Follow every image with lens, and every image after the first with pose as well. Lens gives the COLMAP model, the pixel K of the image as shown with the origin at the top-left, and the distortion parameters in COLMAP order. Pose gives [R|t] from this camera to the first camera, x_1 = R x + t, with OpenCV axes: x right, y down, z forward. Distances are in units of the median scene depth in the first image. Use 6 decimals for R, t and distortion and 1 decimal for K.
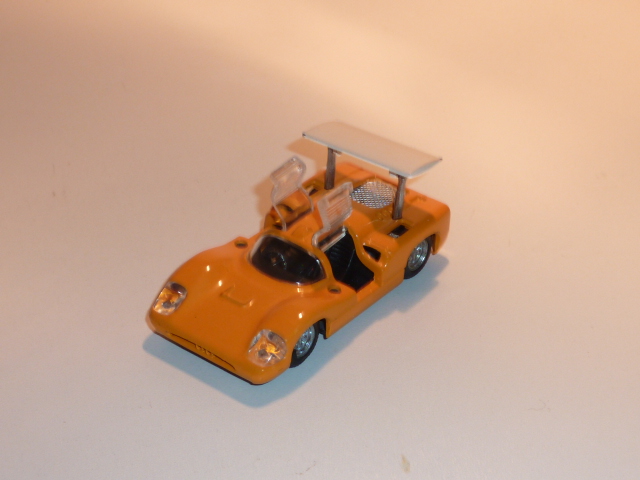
lens RADIAL K [[1410.1, 0, 320.0], [0, 1410.1, 240.0], [0, 0, 1]] dist [-0.051660, -0.054593]
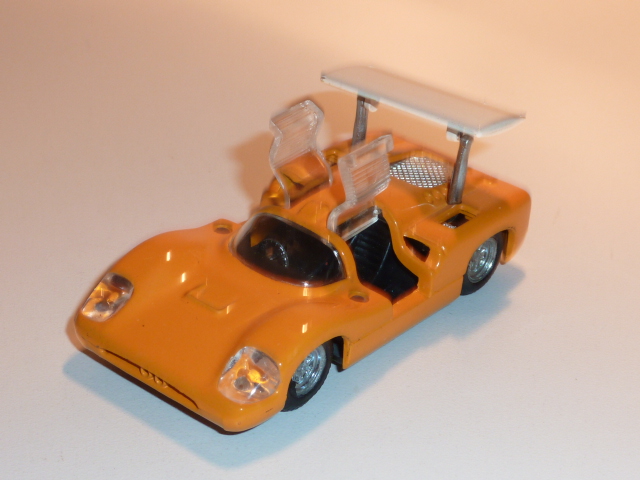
lens RADIAL K [[1410.1, 0, 320.0], [0, 1410.1, 240.0], [0, 0, 1]] dist [-0.051660, -0.054593]
pose [[0.998885, 0.045592, -0.012275, -0.000797], [-0.046336, 0.996515, -0.069360, 0.054701], [0.009070, 0.069851, 0.997516, 0.338152]]
